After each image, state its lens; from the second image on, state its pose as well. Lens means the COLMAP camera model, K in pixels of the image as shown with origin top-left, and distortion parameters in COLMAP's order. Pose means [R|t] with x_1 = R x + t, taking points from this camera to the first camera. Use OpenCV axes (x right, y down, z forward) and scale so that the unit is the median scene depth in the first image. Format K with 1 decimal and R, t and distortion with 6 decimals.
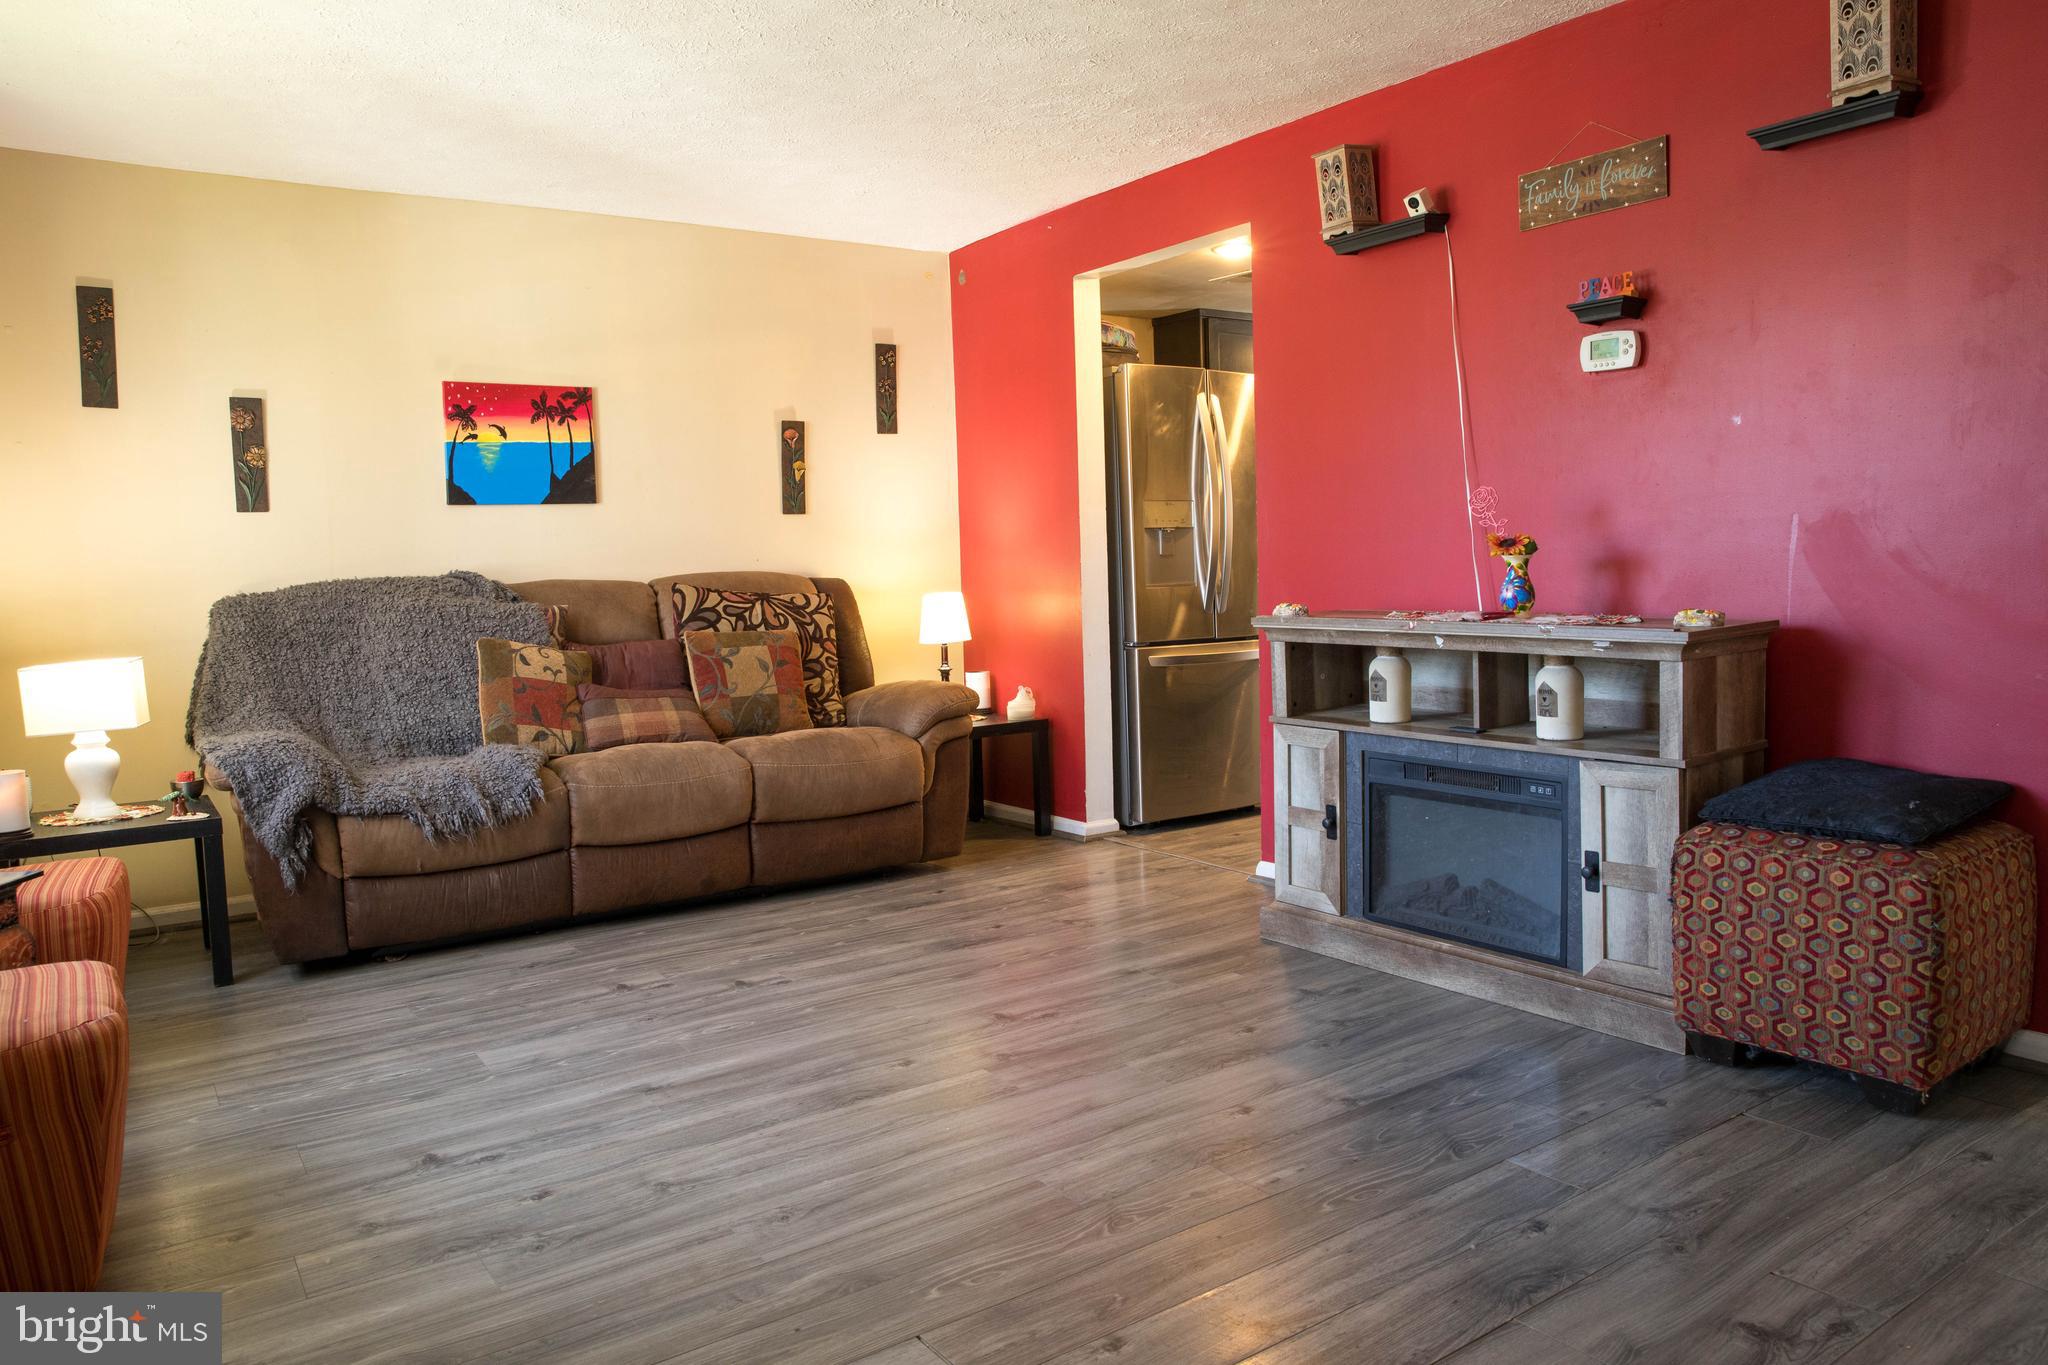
lens RADIAL K [[1397.3, 0, 1019.3], [0, 1397.3, 681.1], [0, 0, 1]] dist [-0.109651, 0.089315]
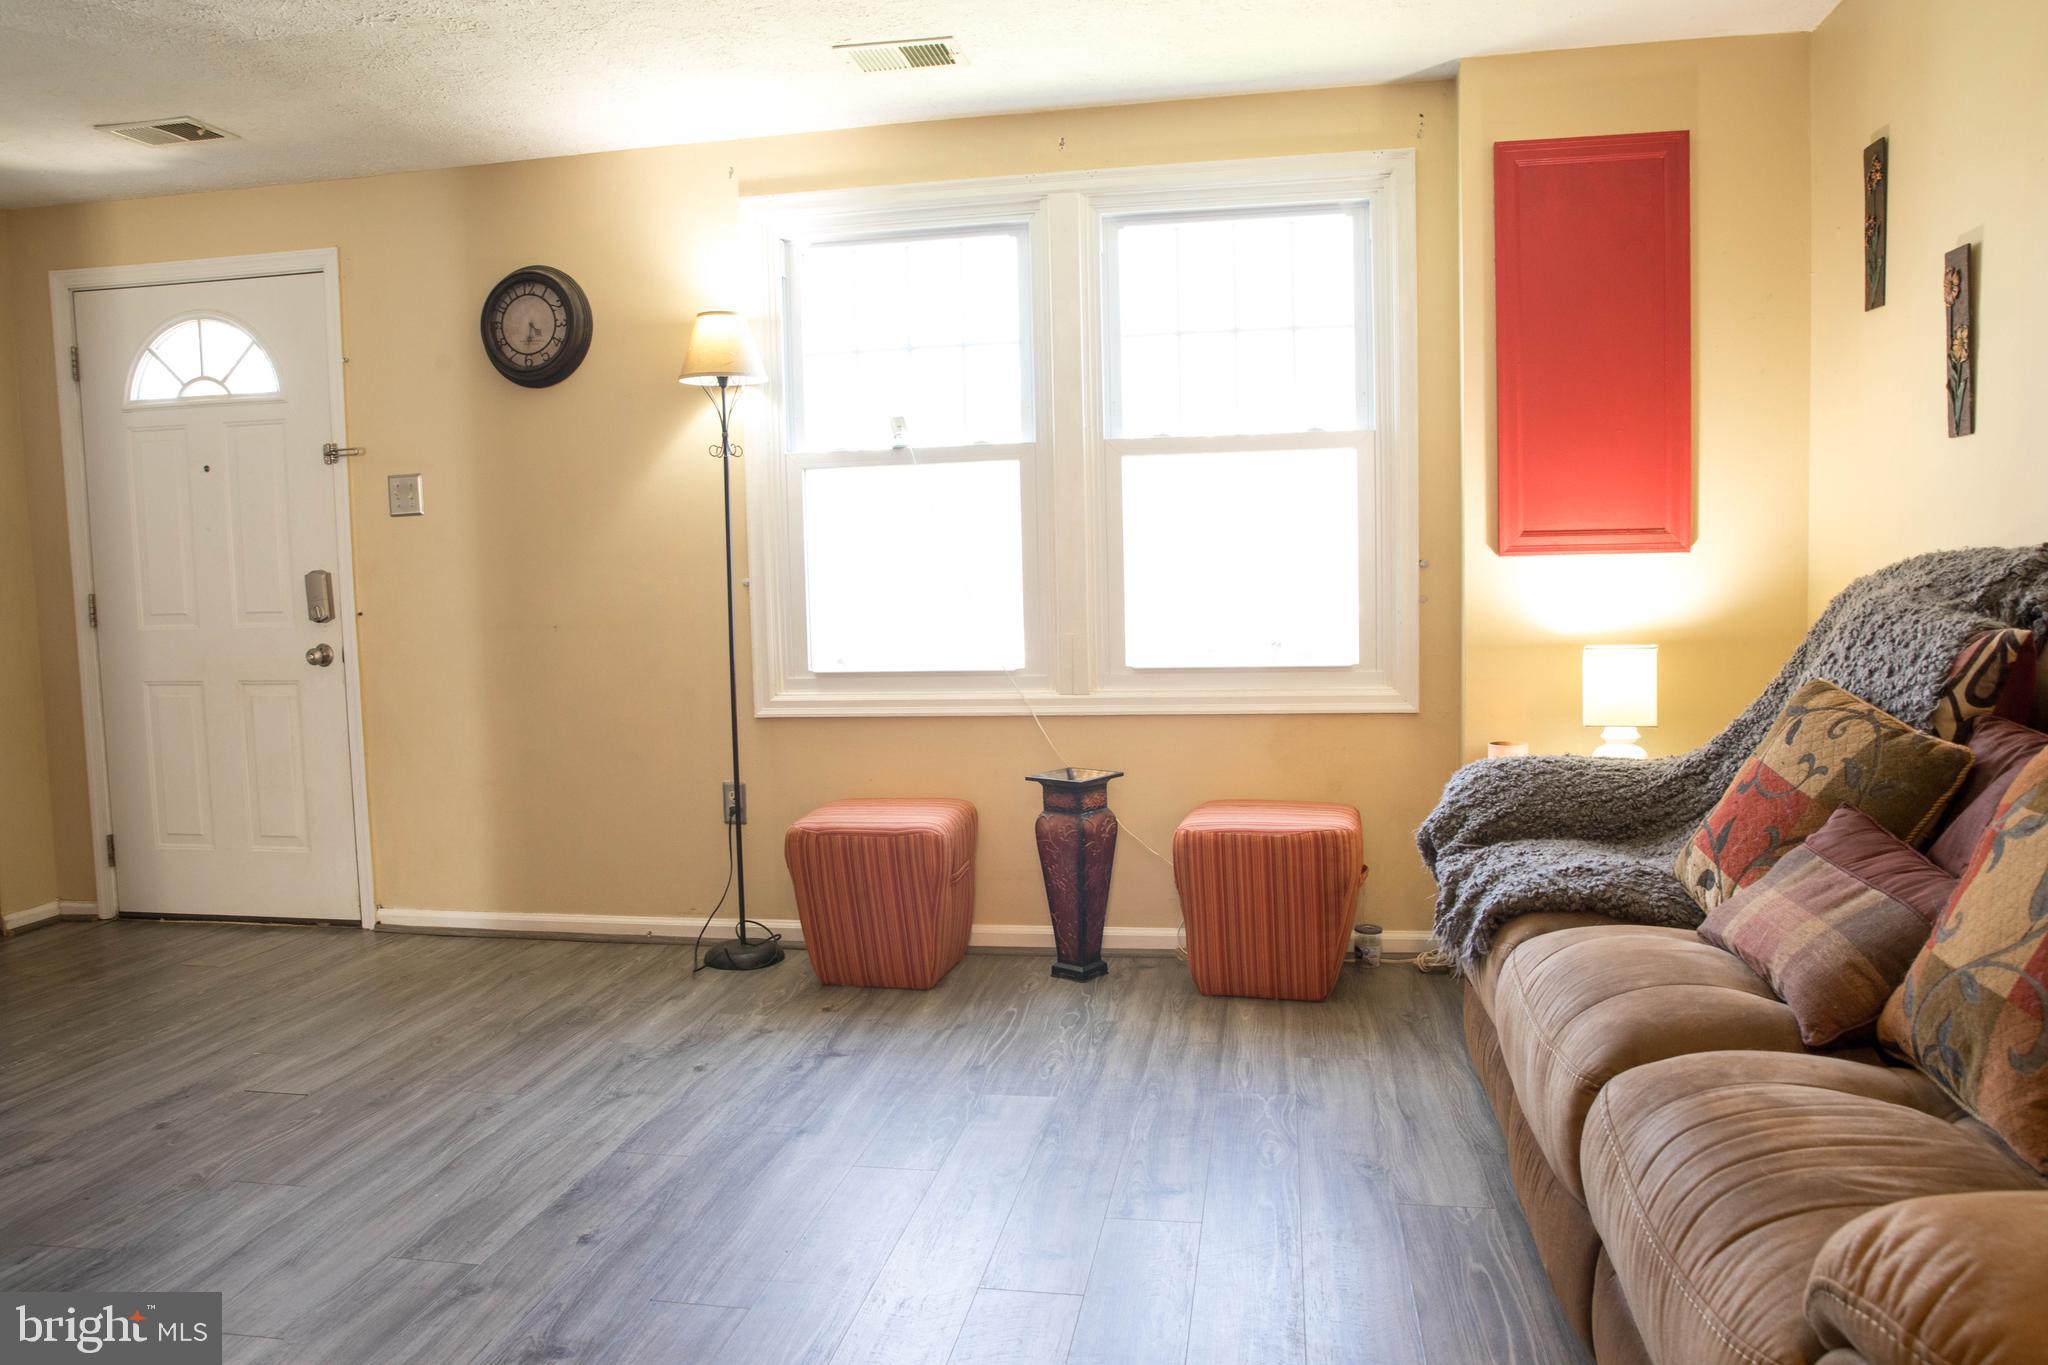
lens RADIAL K [[1397.3, 0, 1019.3], [0, 1397.3, 681.1], [0, 0, 1]] dist [-0.109651, 0.089315]
pose [[-0.706493, 0.100643, -0.700527, 0.296323], [-0.013491, 0.987742, 0.155513, -0.181187], [0.707591, 0.119320, -0.696475, 1.978744]]
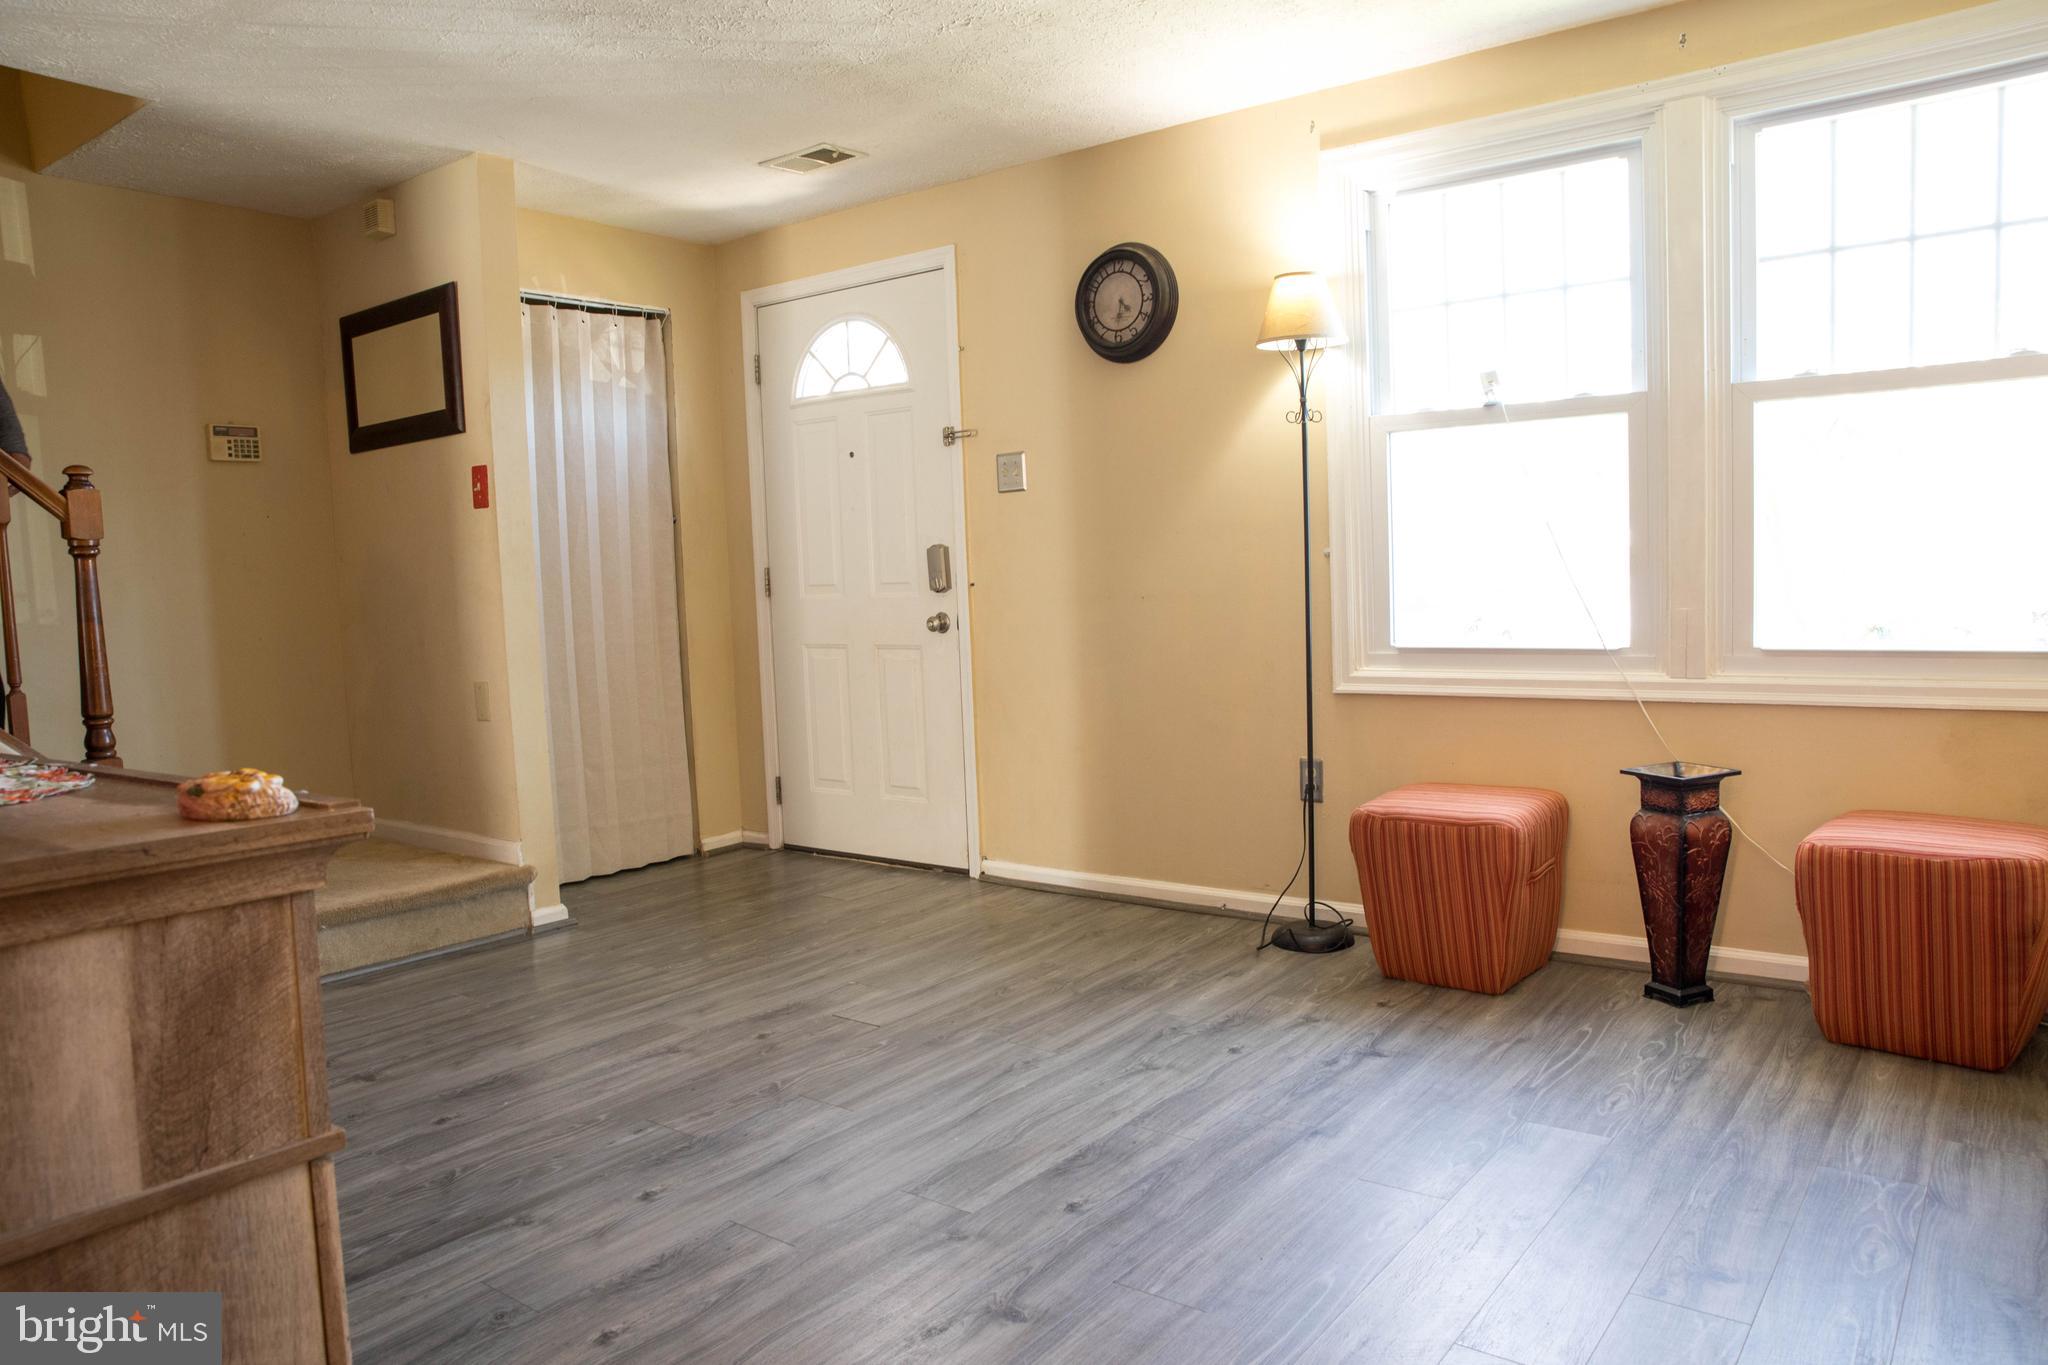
lens RADIAL K [[1397.3, 0, 1019.3], [0, 1397.3, 681.1], [0, 0, 1]] dist [-0.109651, 0.089315]
pose [[-0.950291, 0.091483, -0.297622, 0.179310], [0.041125, 0.984367, 0.171263, -0.177651], [0.308636, 0.150509, -0.939197, 1.991602]]
